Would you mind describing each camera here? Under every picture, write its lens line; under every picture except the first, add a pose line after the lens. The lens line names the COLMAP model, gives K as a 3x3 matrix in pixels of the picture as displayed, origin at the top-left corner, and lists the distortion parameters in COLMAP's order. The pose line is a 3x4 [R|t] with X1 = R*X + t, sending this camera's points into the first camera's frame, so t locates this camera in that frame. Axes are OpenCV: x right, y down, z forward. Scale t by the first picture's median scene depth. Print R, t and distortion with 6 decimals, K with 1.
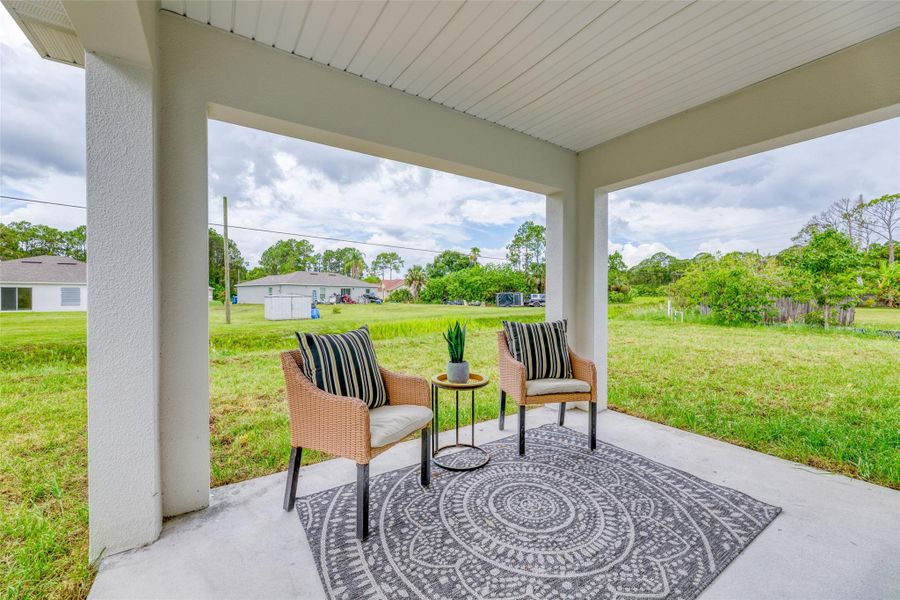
lens RADIAL K [[365.3, 0, 446.0], [0, 365.3, 298.0], [0, 0, 1]] dist [-0.000752, 0.000108]
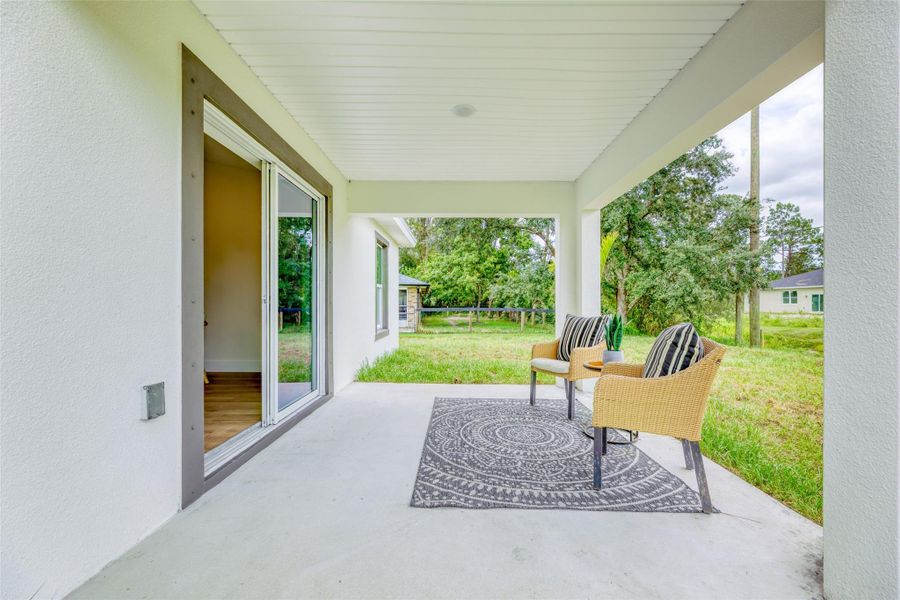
lens RADIAL K [[365.3, 0, 451.1], [0, 365.3, 302.6], [0, 0, 1]] dist [-0.000752, 0.000108]
pose [[-0.563895, -0.001451, -0.825845, 1.643260], [-0.004958, 0.999986, 0.001629, 0.040160], [0.825832, 0.005014, -0.563894, 1.614893]]
